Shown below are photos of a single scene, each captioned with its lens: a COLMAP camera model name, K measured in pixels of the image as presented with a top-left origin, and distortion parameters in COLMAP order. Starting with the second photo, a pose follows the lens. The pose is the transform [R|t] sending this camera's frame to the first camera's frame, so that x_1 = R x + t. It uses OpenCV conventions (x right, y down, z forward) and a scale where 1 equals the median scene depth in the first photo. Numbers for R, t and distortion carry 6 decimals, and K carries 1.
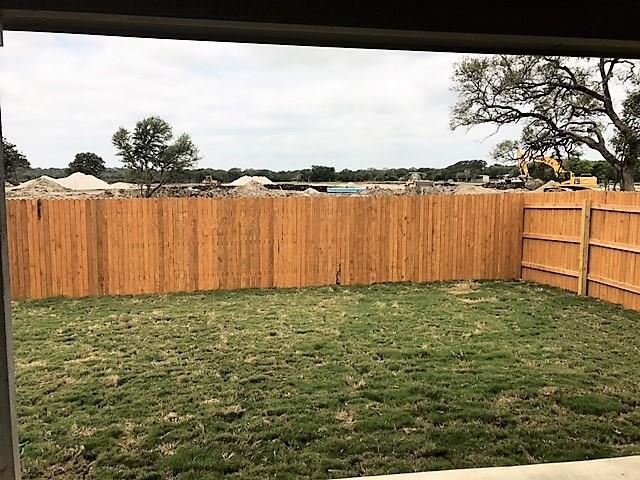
lens RADIAL K [[522.8, 0, 314.7], [0, 522.8, 241.4], [0, 0, 1]] dist [0.042134, -0.033406]
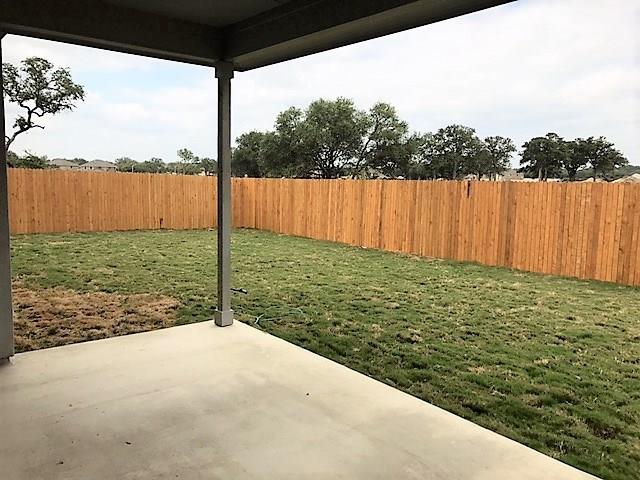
lens RADIAL K [[522.8, 0, 318.8], [0, 522.8, 238.0], [0, 0, 1]] dist [0.042134, -0.033406]
pose [[0.507100, 0.106642, -0.855264, 0.413143], [-0.111898, 0.992063, 0.057353, 0.024177], [0.854592, 0.066619, 0.515009, 0.090040]]
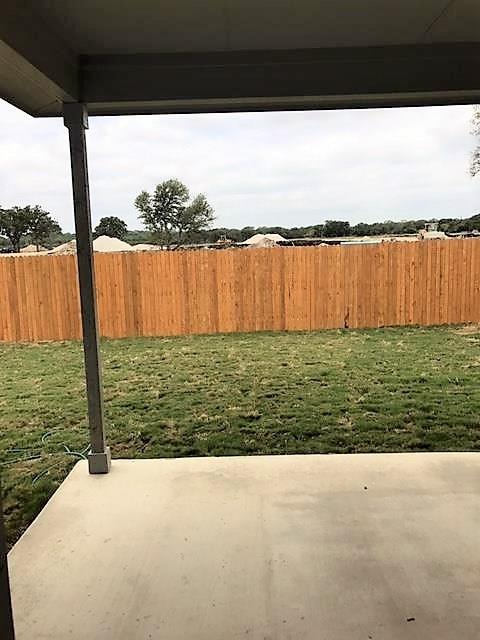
lens RADIAL K [[522.8, 0, 241.2], [0, 522.8, 316.9], [0, 0, 1]] dist [0.042134, -0.033406]
pose [[0.986133, -0.008128, -0.165760, 0.013259], [0.013701, 0.999378, 0.032507, 0.029410], [0.165393, -0.034328, 0.985630, -0.109491]]
